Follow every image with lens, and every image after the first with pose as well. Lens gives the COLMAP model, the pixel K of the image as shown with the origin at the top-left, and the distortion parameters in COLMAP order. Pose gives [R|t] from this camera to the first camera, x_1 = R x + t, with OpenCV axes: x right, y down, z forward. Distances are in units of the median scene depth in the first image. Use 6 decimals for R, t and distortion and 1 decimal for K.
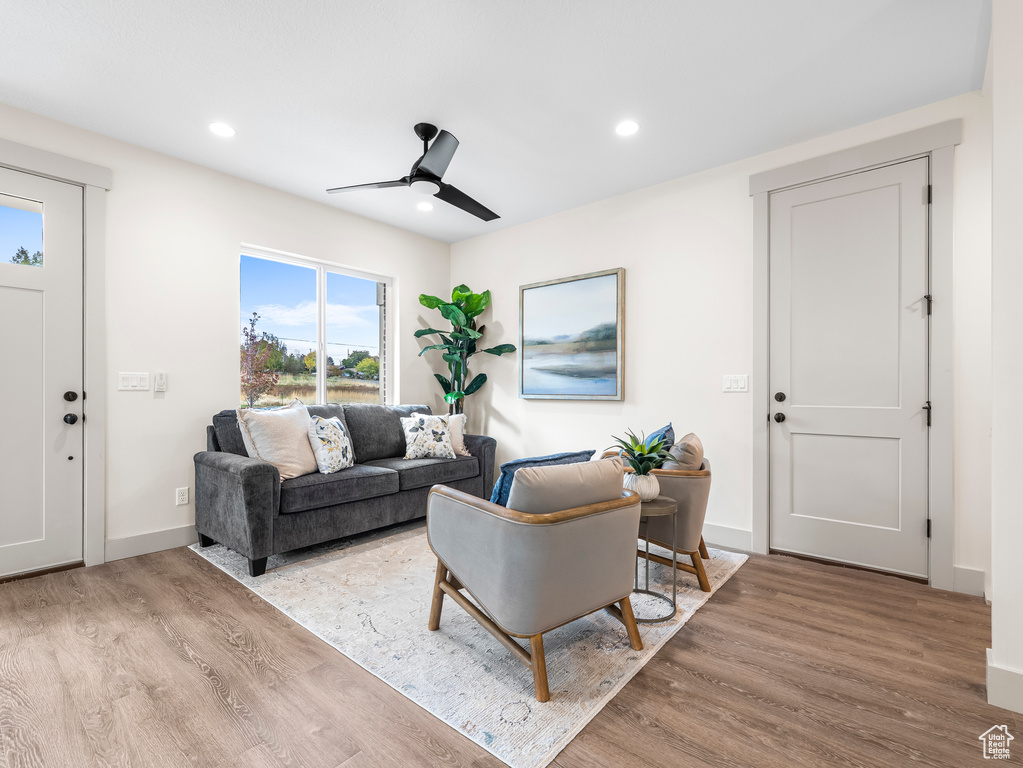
lens RADIAL K [[475.1, 0, 510.7], [0, 475.1, 388.5], [0, 0, 1]] dist [0.000574, 0.000205]
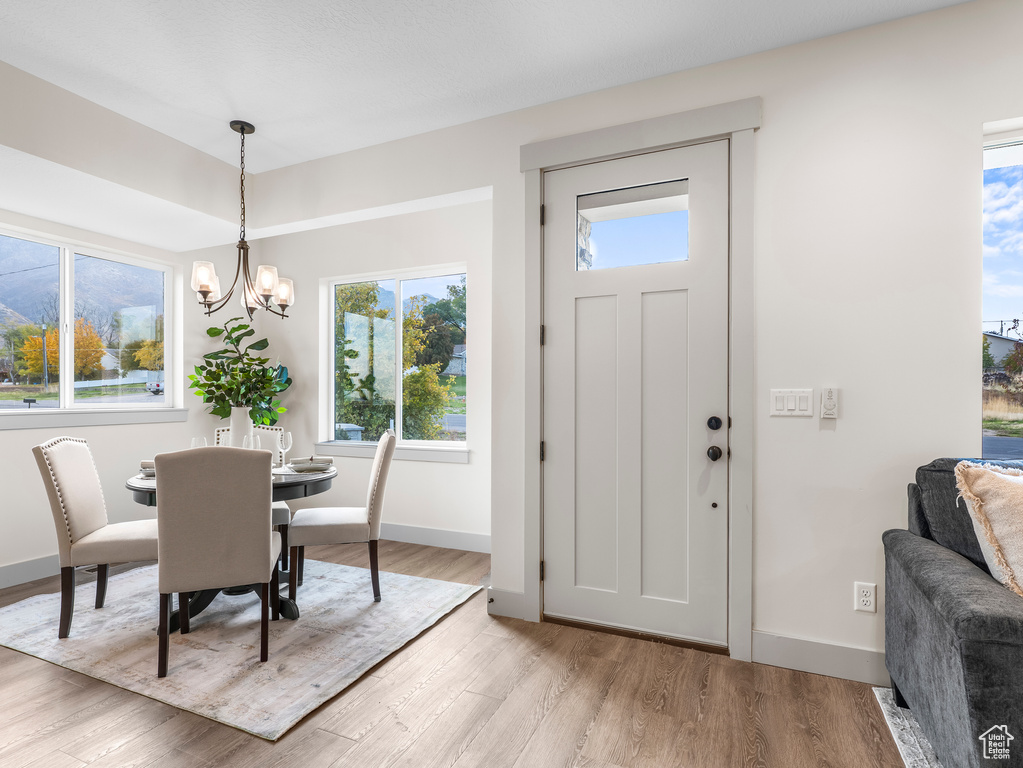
lens RADIAL K [[519.2, 0, 517.0], [0, 519.2, 399.6], [0, 0, 1]] dist [-0.001168, -0.000597]
pose [[0.272841, 0.002082, -0.962057, -0.211011], [0.002648, 0.999992, 0.002915, -0.022919], [0.962055, -0.003343, 0.272834, 0.454156]]
